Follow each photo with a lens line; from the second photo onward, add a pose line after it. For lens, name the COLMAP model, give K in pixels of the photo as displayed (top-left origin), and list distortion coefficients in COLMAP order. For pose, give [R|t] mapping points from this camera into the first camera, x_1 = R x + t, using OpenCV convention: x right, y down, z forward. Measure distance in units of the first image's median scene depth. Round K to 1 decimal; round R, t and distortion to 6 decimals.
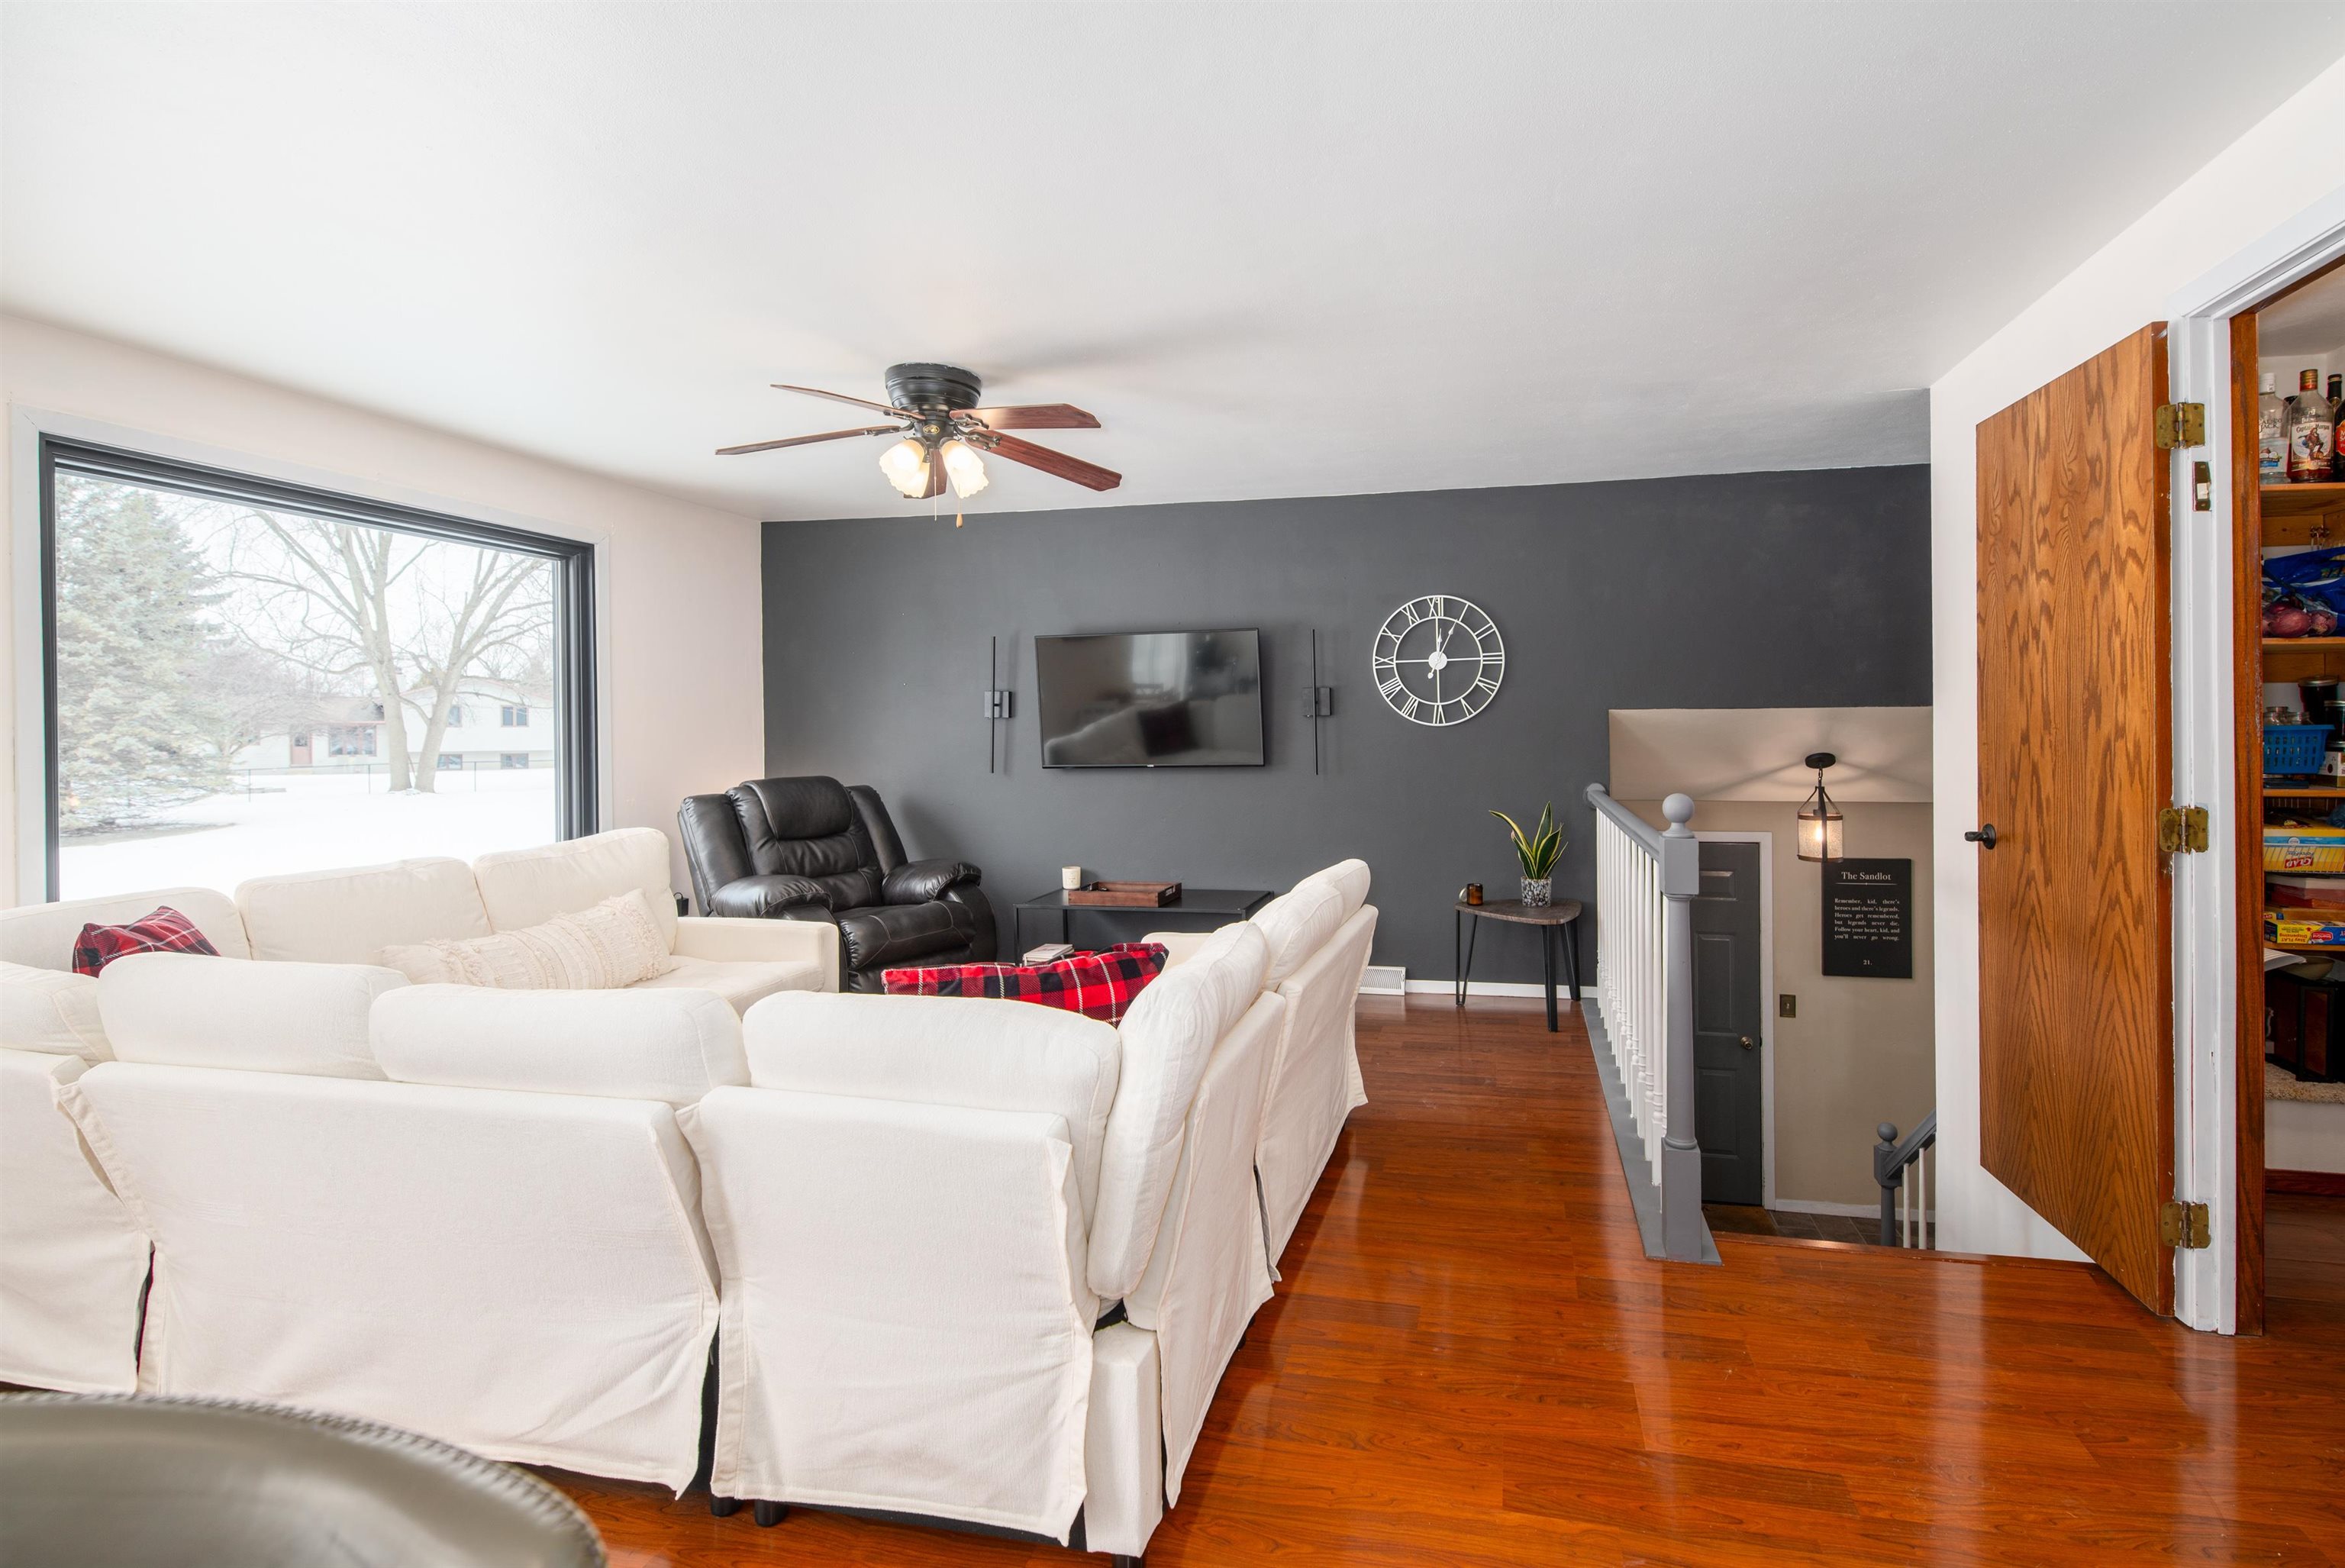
lens RADIAL K [[1032.3, 0, 1291.7], [0, 1032.3, 732.4], [0, 0, 1]] dist [0.121018, -0.000086]
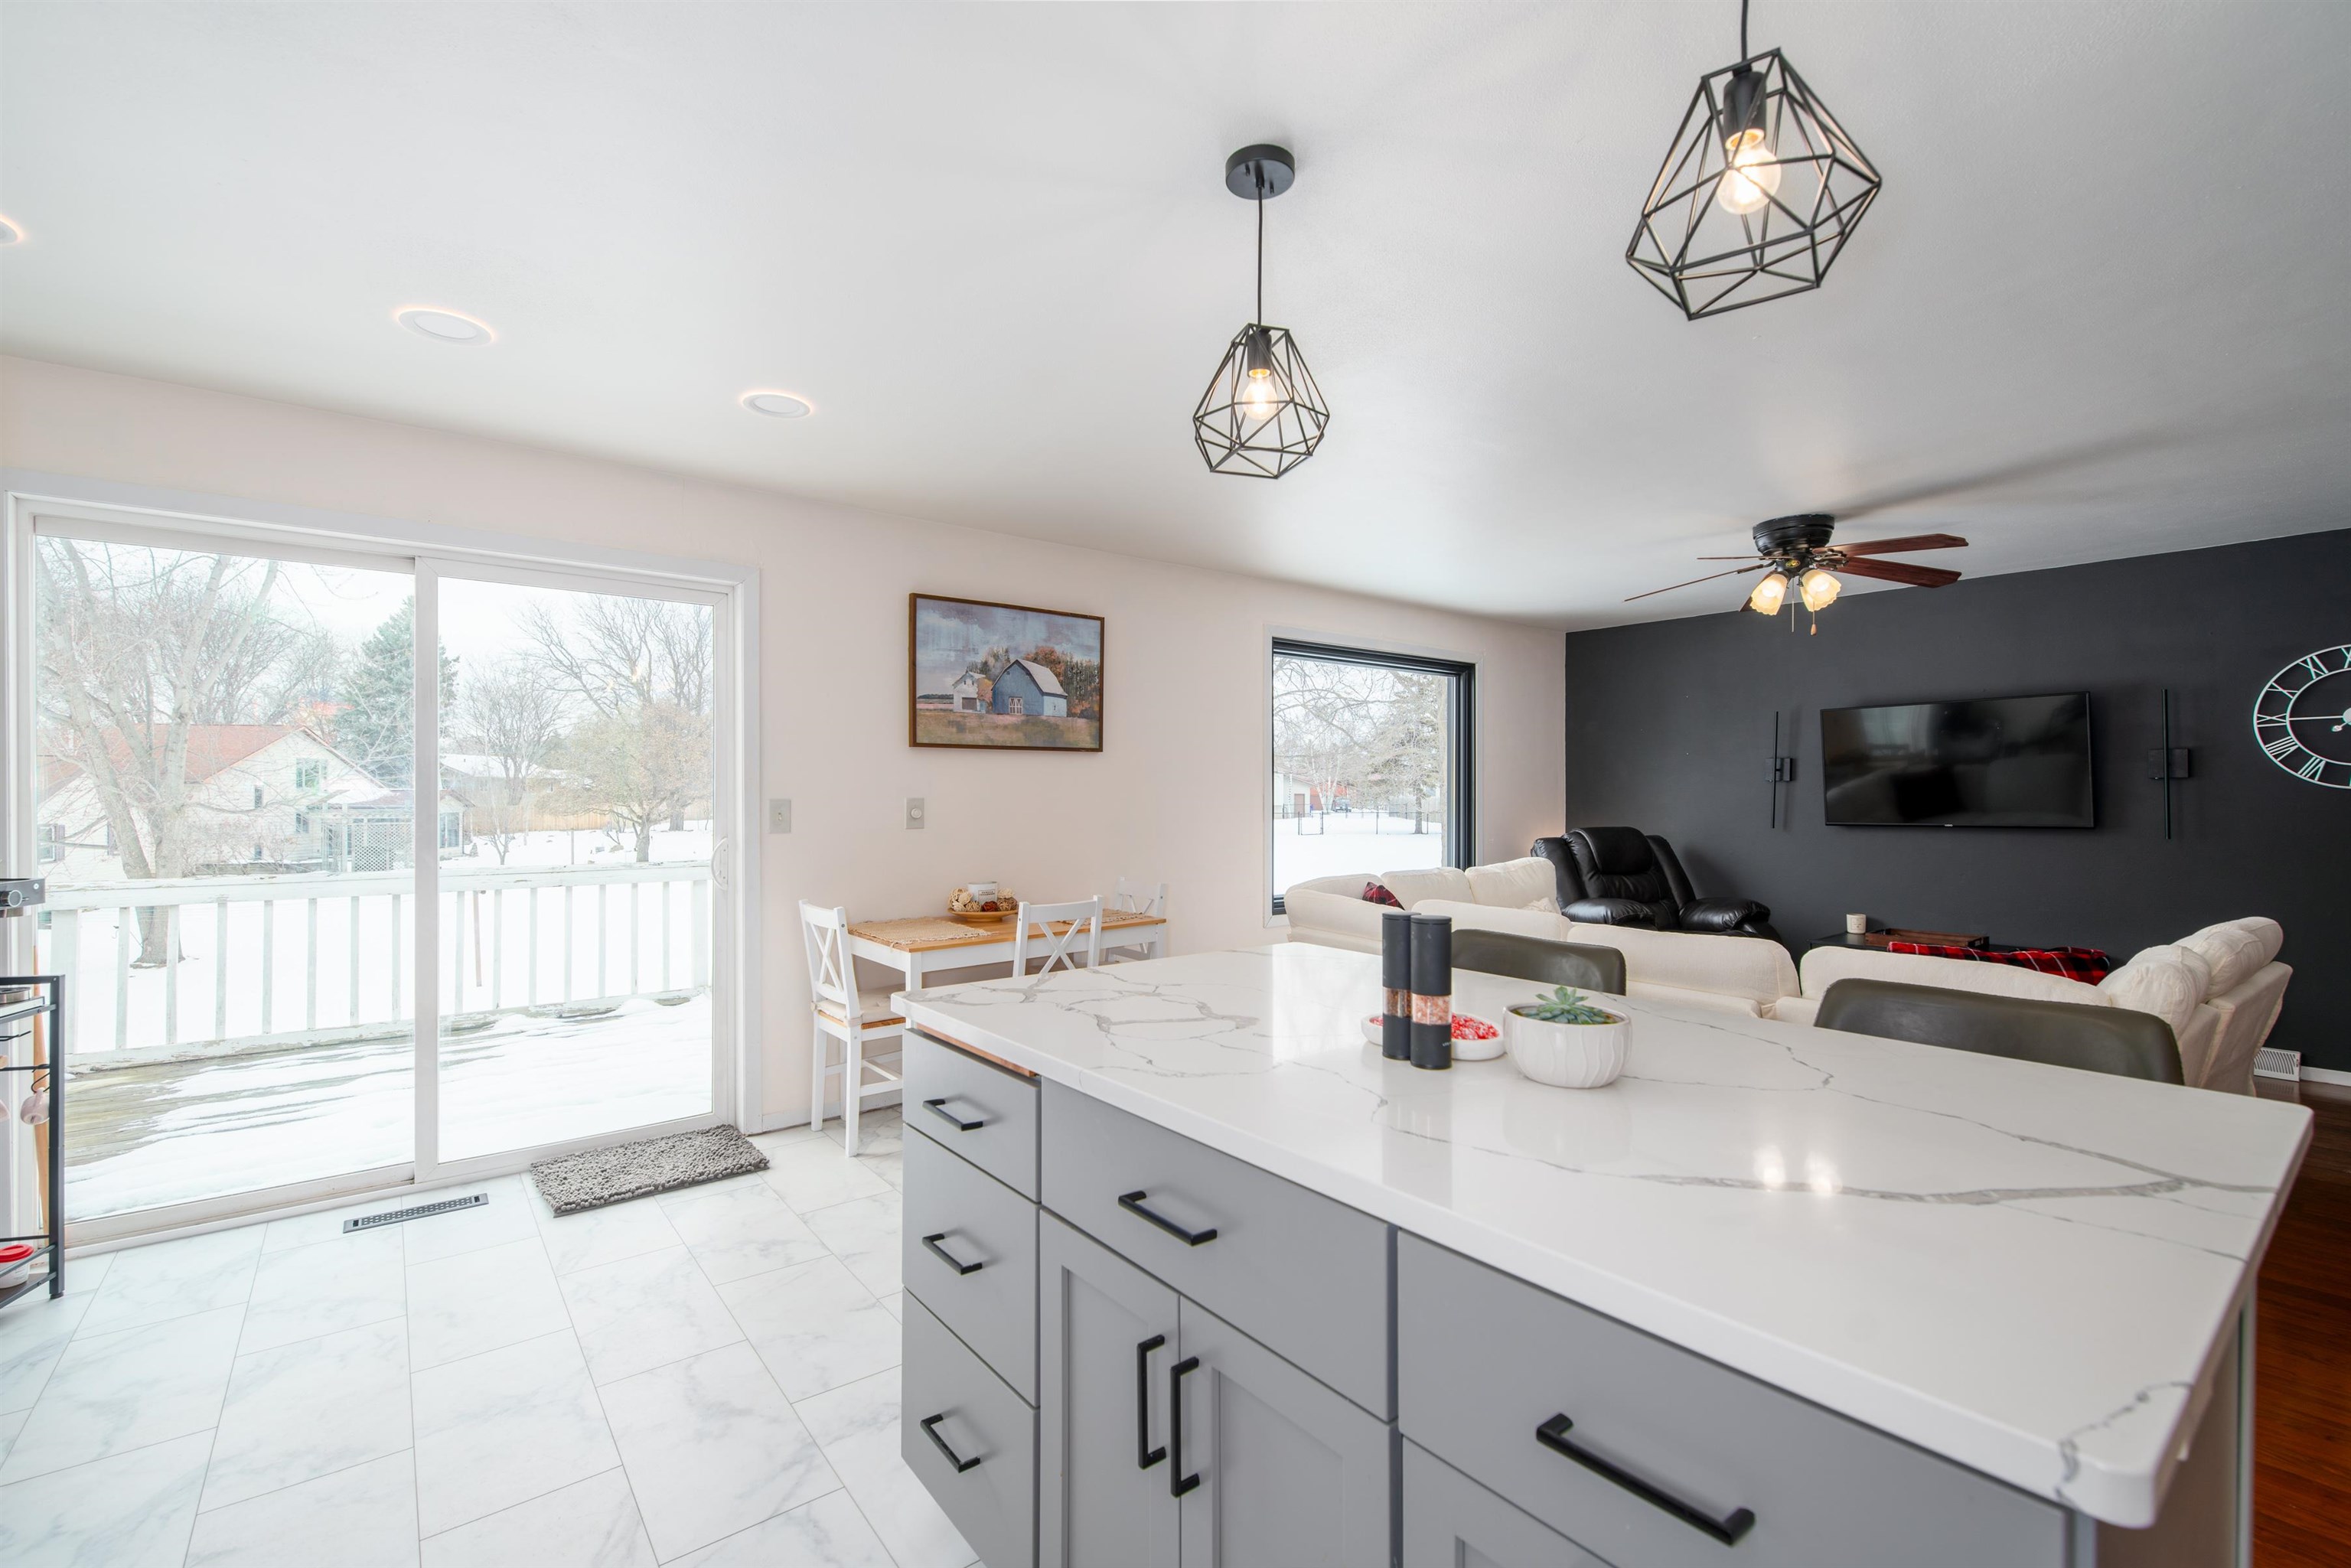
lens RADIAL K [[1002.4, 0, 1178.1], [0, 1002.4, 790.6], [0, 0, 1]] dist [-0.002712, -0.000268]
pose [[0.767373, 0.004284, -0.641186, -0.087412], [-0.006005, 0.999982, -0.000506, 0.001692], [0.641173, 0.004238, 0.767385, -0.312624]]
